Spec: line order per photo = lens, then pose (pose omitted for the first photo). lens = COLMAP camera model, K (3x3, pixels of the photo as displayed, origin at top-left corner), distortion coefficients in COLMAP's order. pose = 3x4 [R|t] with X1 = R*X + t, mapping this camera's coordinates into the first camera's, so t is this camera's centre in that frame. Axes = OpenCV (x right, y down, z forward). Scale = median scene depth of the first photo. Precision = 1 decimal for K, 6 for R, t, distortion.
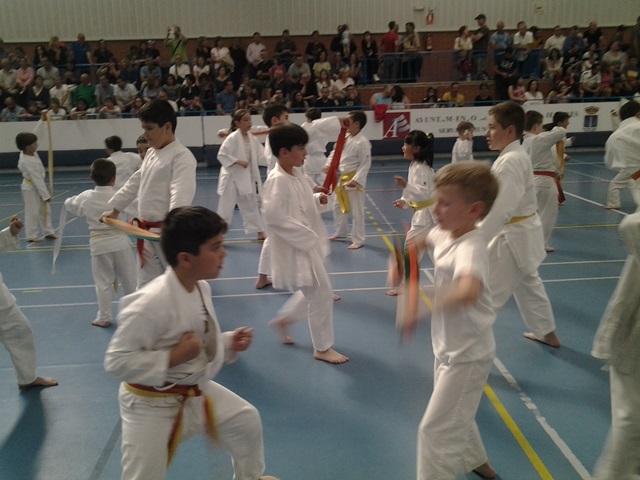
lens RADIAL K [[624.6, 0, 329.4], [0, 624.6, 252.0], [0, 0, 1]] dist [0.067353, -0.155587]
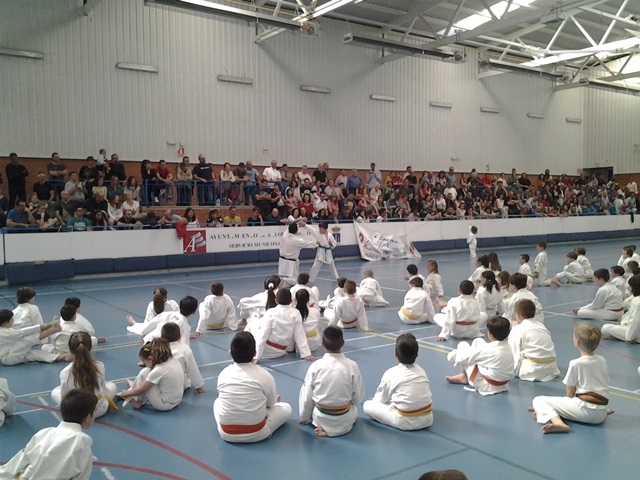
lens RADIAL K [[624.6, 0, 329.4], [0, 624.6, 252.0], [0, 0, 1]] dist [0.067353, -0.155587]
pose [[0.847589, -0.016971, 0.530381, -0.273448], [0.119954, 0.979745, -0.160345, 0.025984], [-0.516917, 0.199528, 0.832457, -0.061852]]
